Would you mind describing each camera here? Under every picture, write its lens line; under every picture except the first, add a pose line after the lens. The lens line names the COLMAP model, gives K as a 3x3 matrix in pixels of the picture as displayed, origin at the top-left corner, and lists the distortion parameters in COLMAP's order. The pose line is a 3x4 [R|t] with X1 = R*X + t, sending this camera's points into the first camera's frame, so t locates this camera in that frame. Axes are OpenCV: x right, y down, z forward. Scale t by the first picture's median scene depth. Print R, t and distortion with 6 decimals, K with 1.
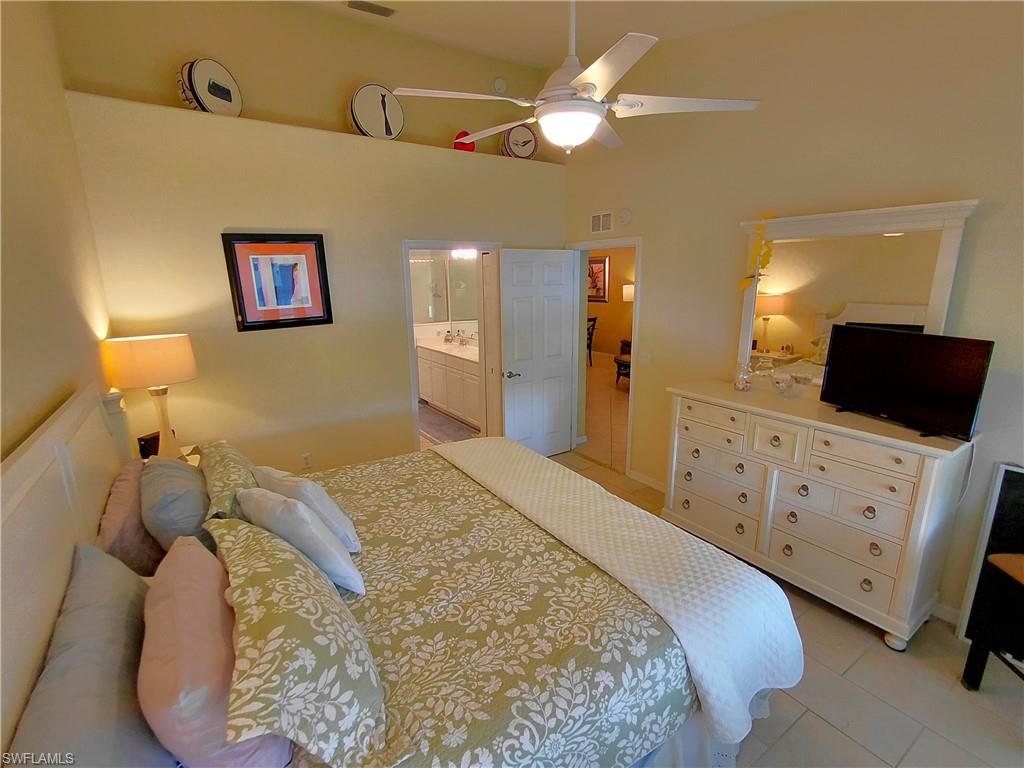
lens RADIAL K [[475.8, 0, 513.0], [0, 475.8, 389.3], [0, 0, 1]] dist [-0.007357, 0.002691]
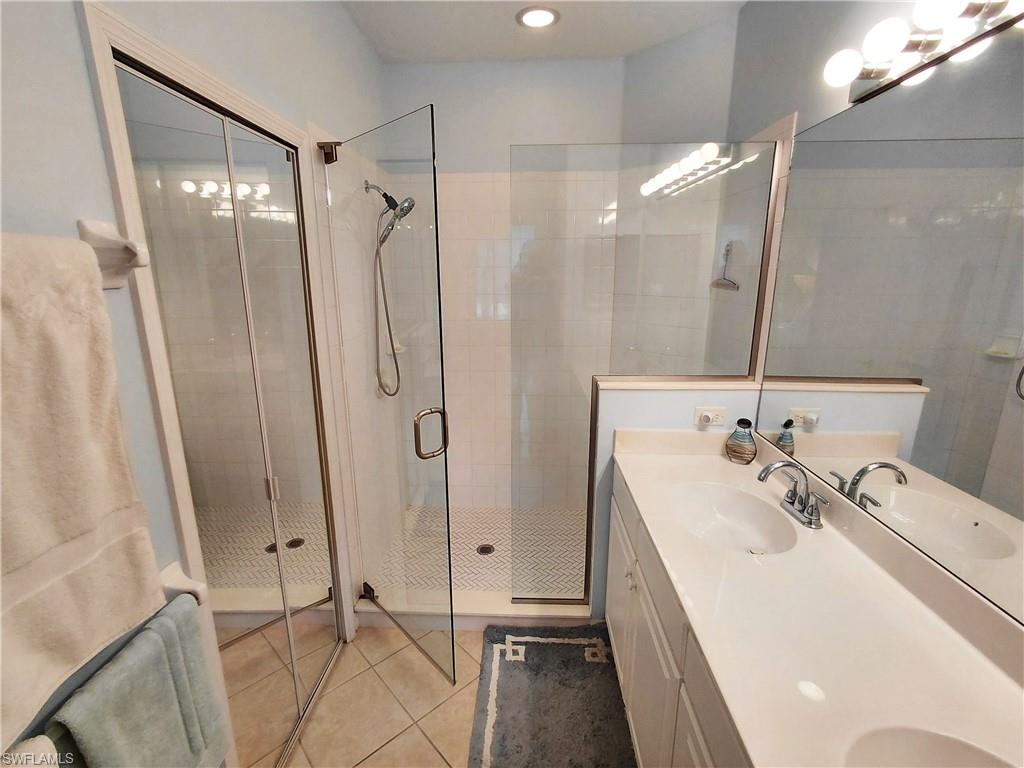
lens RADIAL K [[475.8, 0, 510.8], [0, 475.8, 385.4], [0, 0, 1]] dist [-0.007357, 0.002691]
pose [[0.810879, 0.146823, -0.566497, -0.094403], [-0.137681, 0.988707, 0.059175, -0.138149], [0.568788, 0.030012, 0.821936, 0.708080]]
